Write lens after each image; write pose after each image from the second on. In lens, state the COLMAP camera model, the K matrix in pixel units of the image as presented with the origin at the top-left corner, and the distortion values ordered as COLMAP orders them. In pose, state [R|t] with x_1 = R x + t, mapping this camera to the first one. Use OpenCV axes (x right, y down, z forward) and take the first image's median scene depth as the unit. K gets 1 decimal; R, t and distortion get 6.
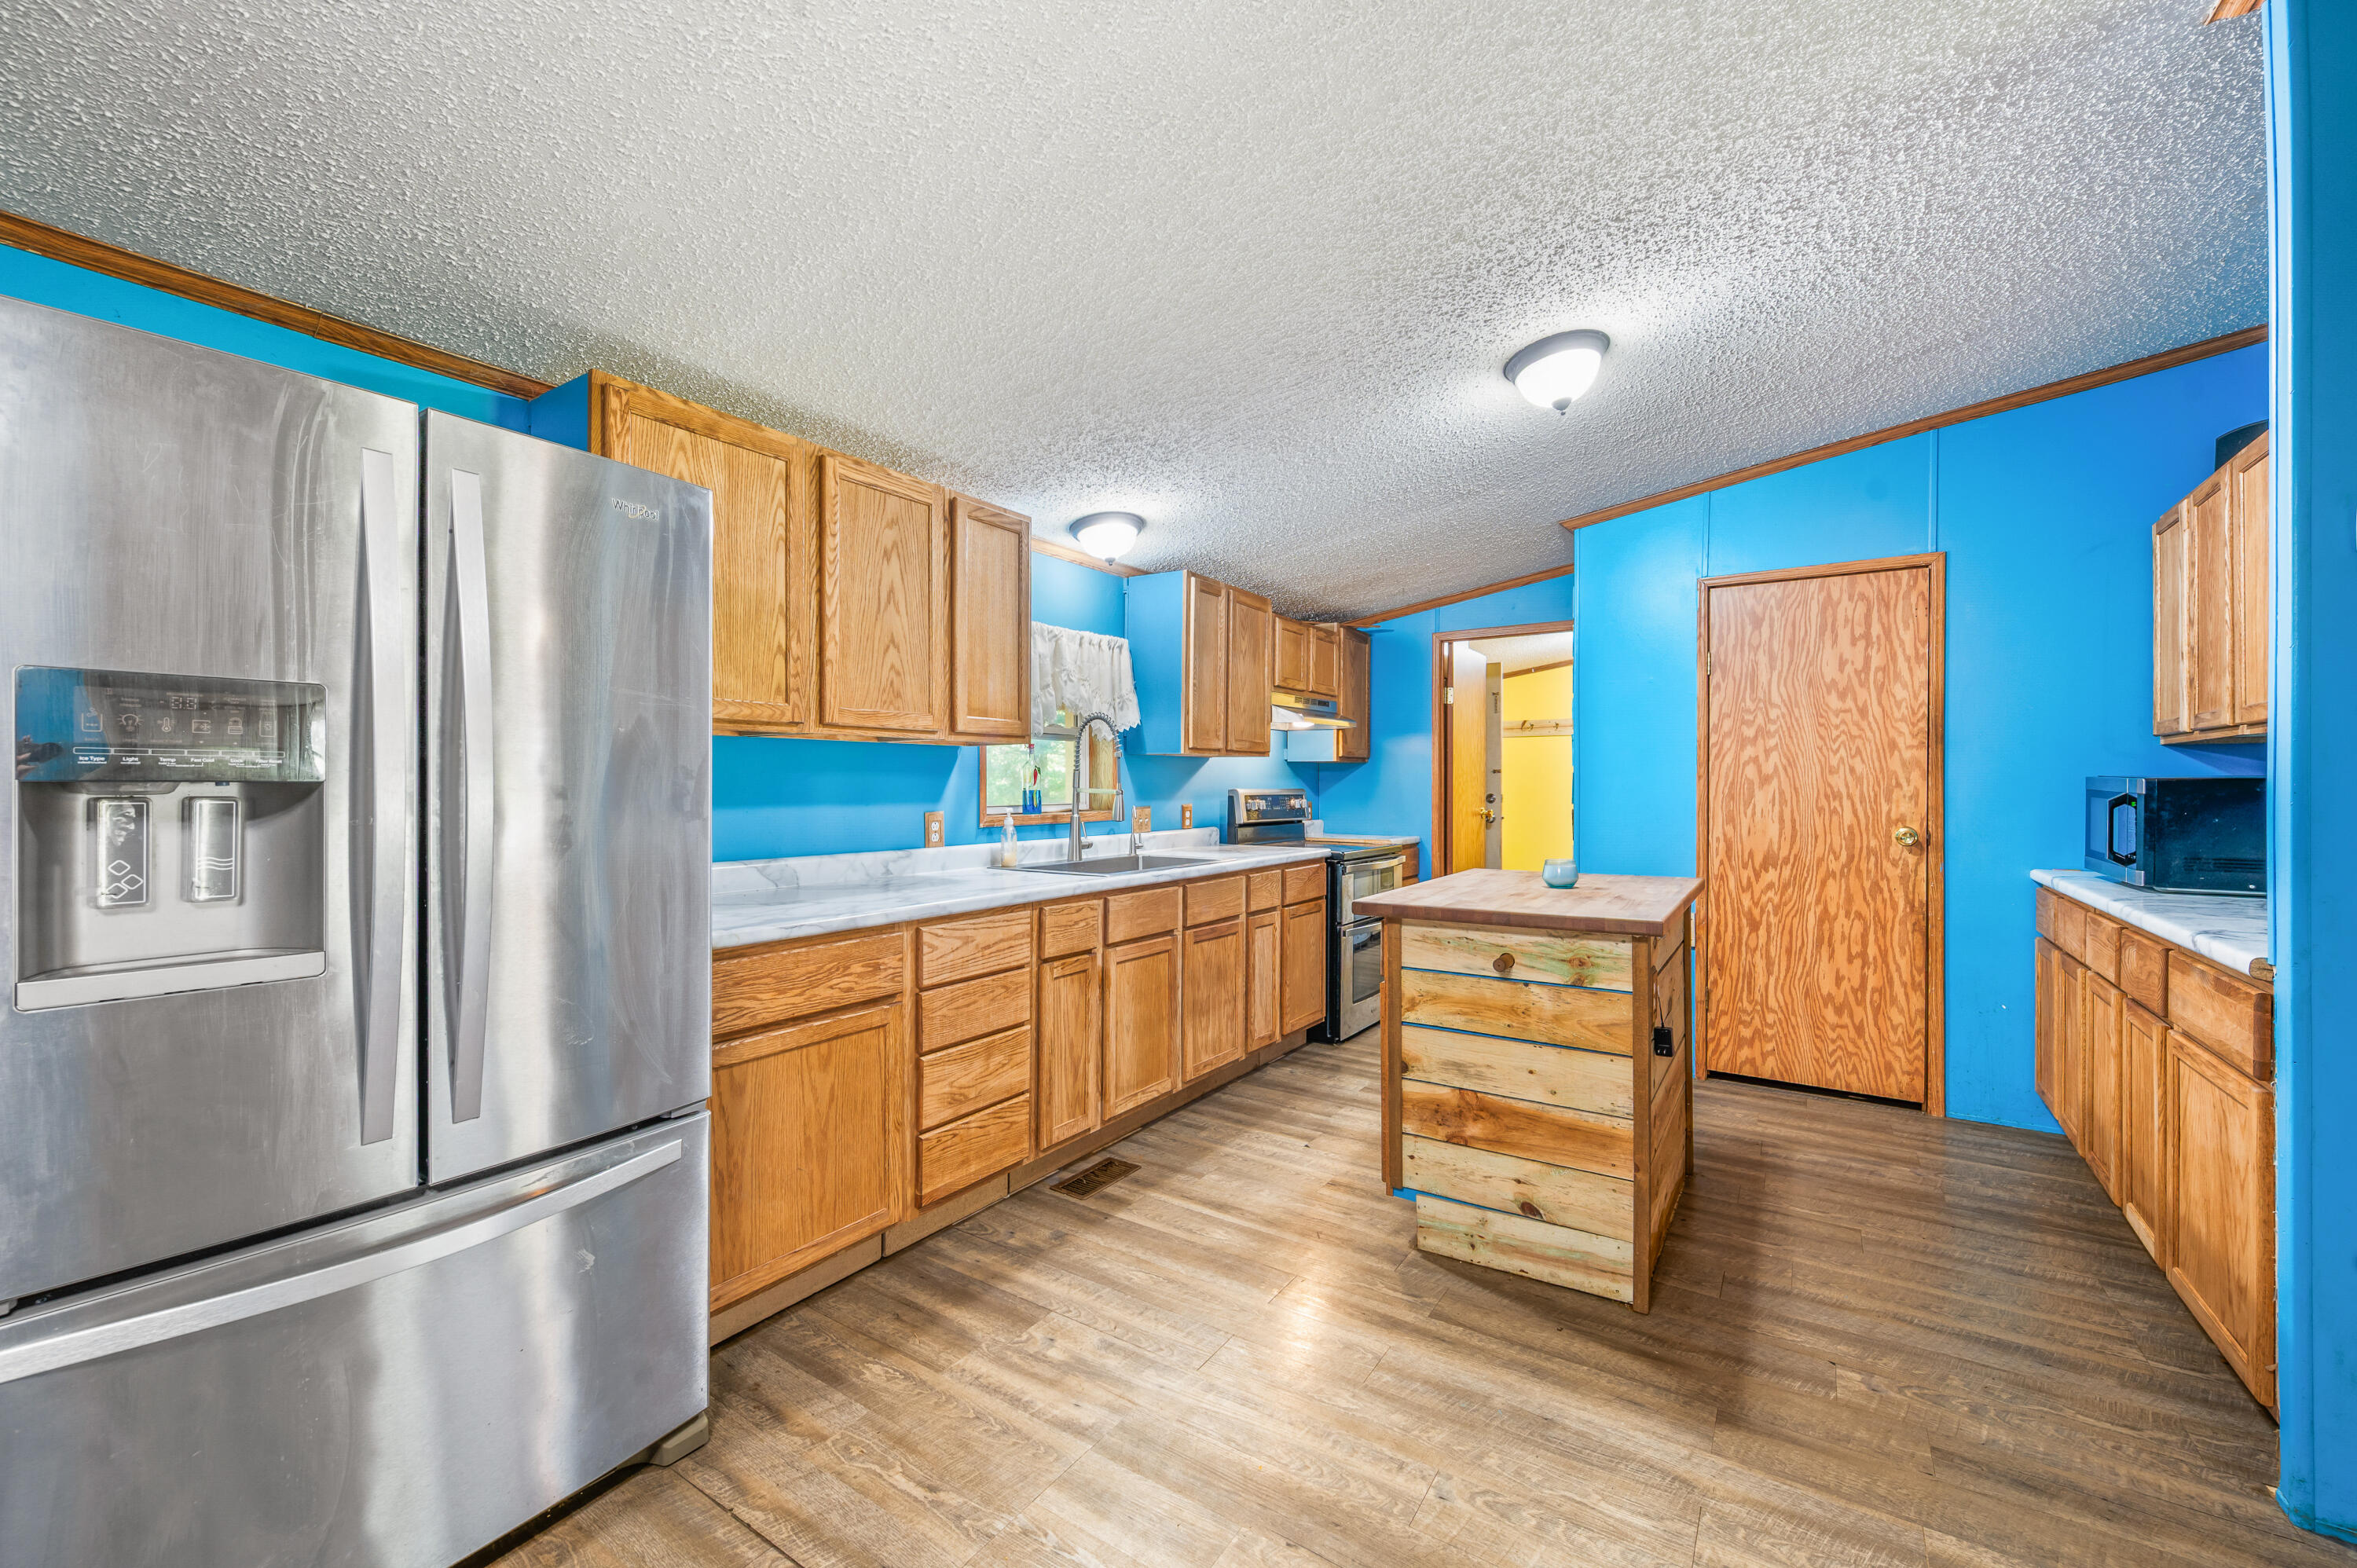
lens RADIAL K [[948.3, 0, 1169.8], [0, 948.3, 780.4], [0, 0, 1]] dist [0.000242, 0.000153]
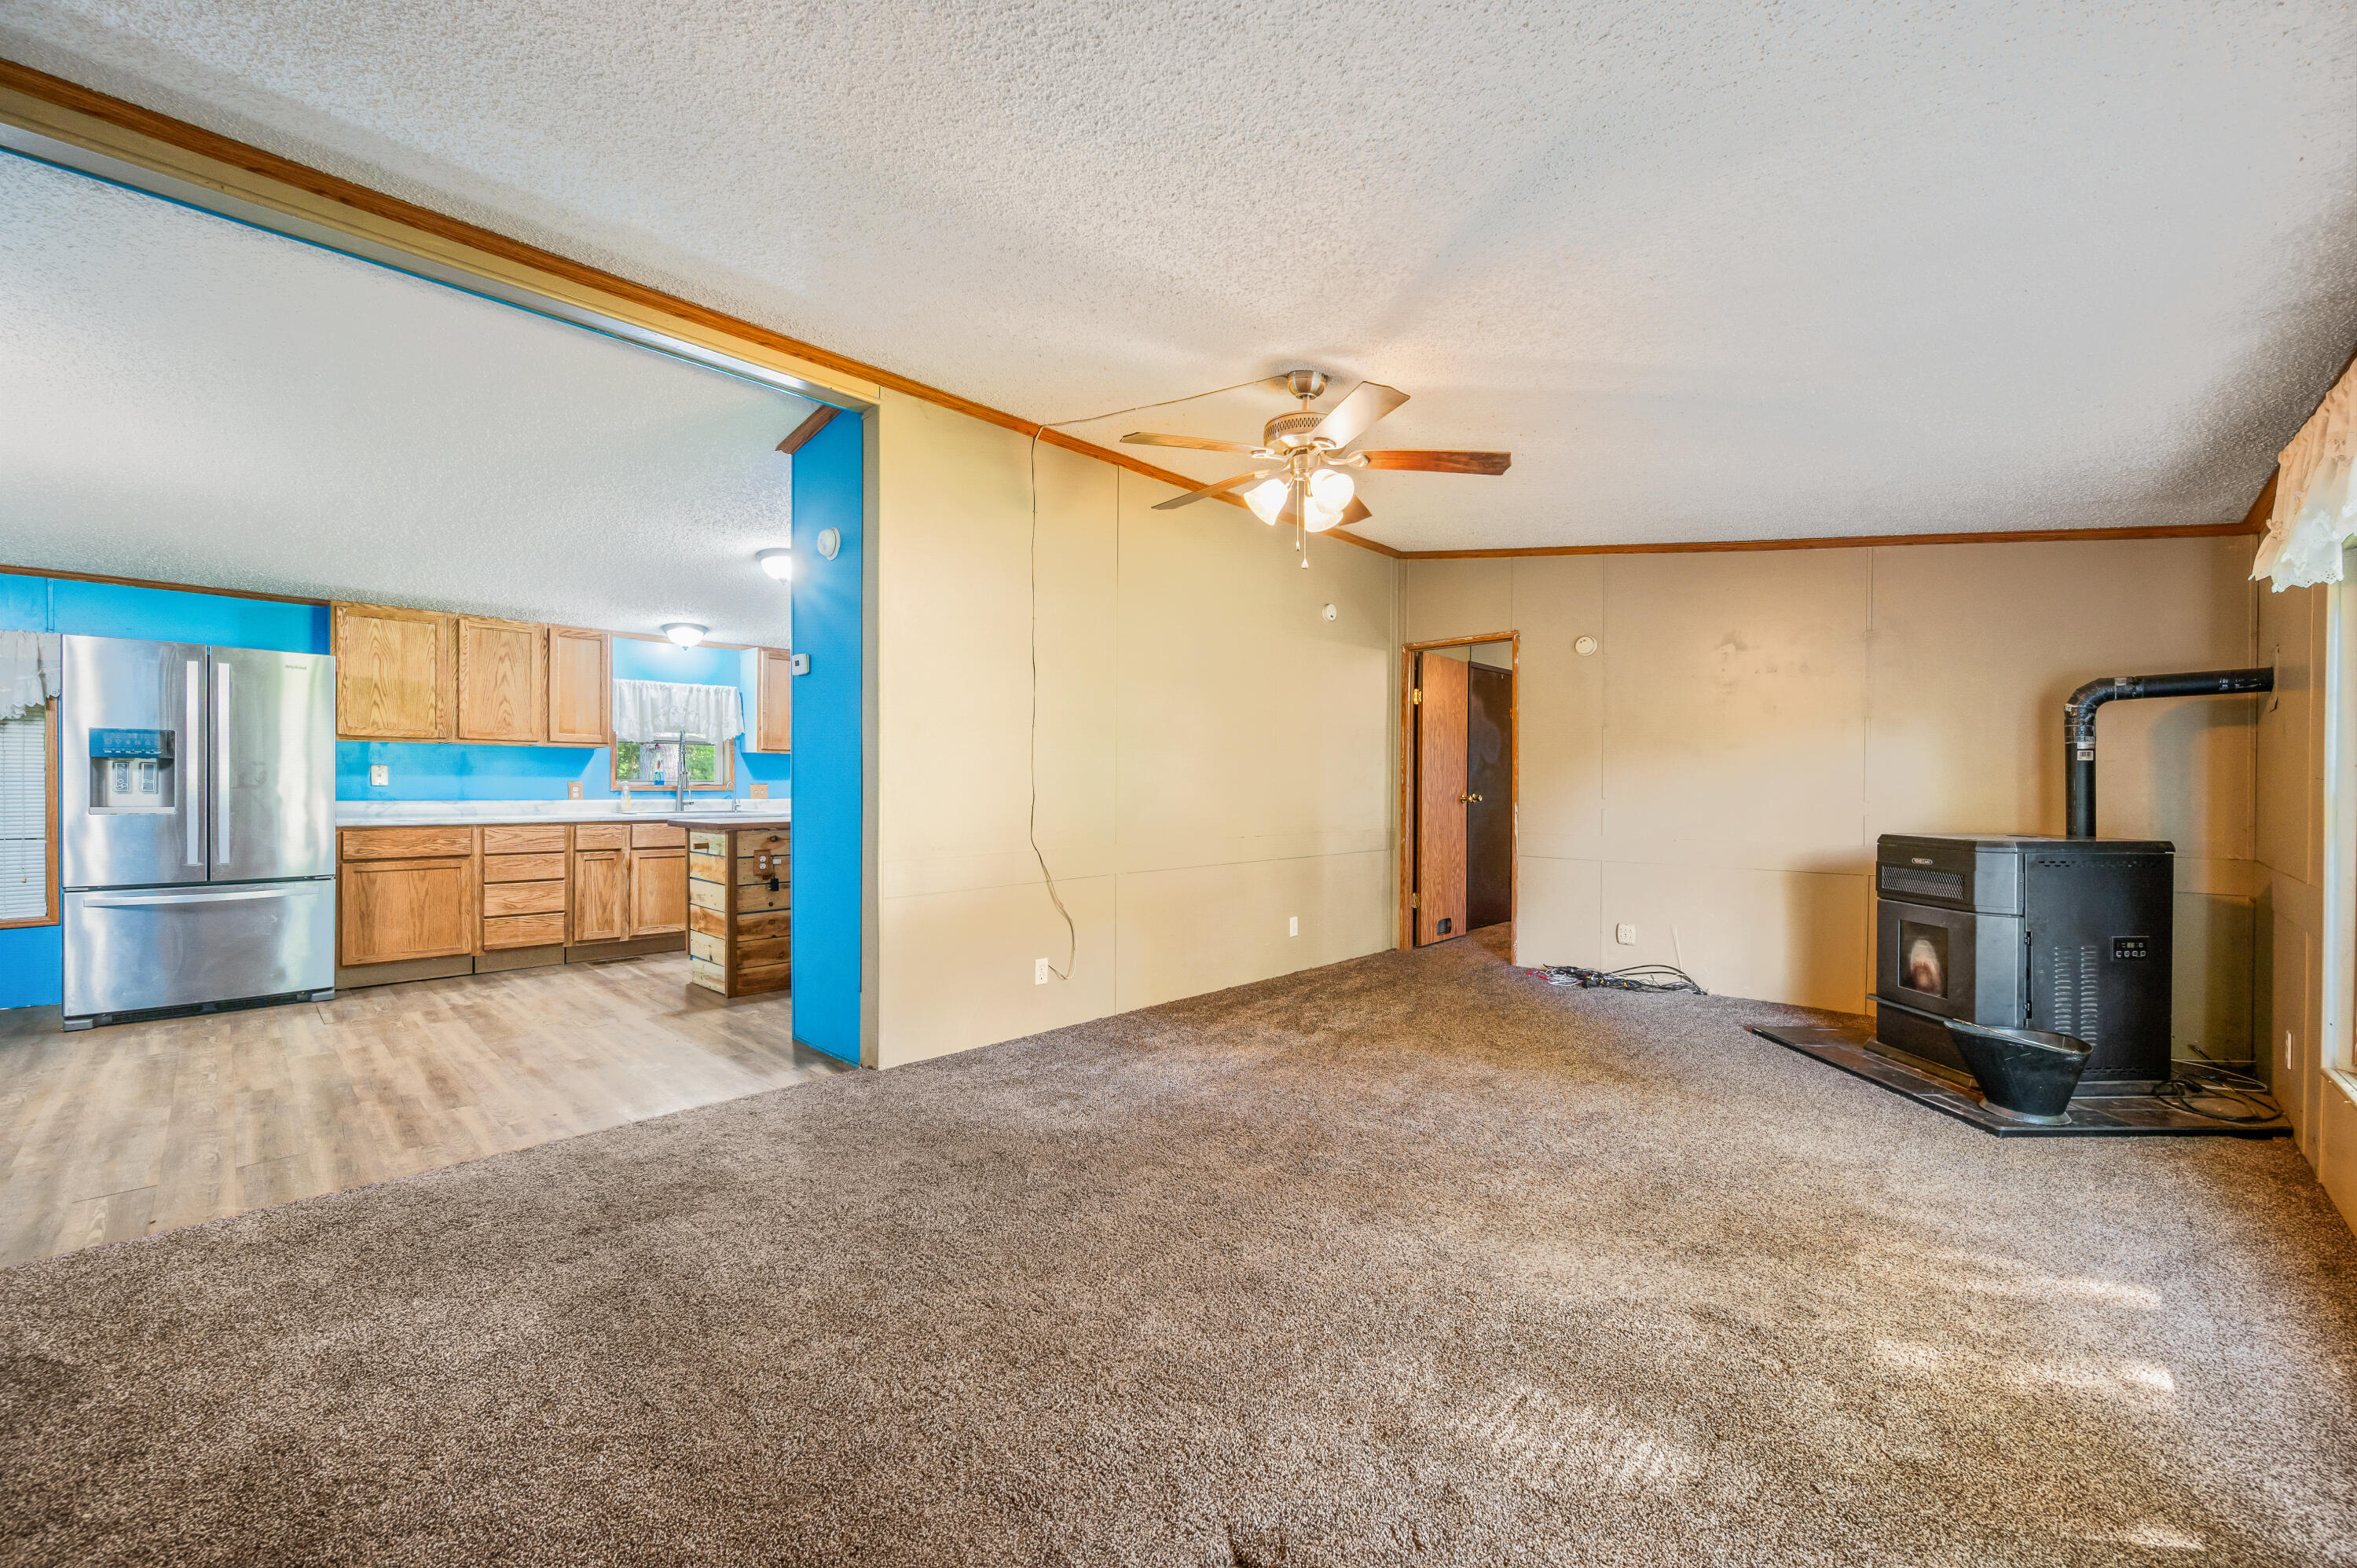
lens RADIAL K [[948.3, 0, 1192.0], [0, 948.3, 785.9], [0, 0, 1]] dist [0.000242, 0.000153]
pose [[0.984836, 0.008475, -0.173280, 1.736097], [-0.007721, 0.999958, 0.005027, 0.029051], [0.173315, -0.003612, 0.984860, -0.913497]]
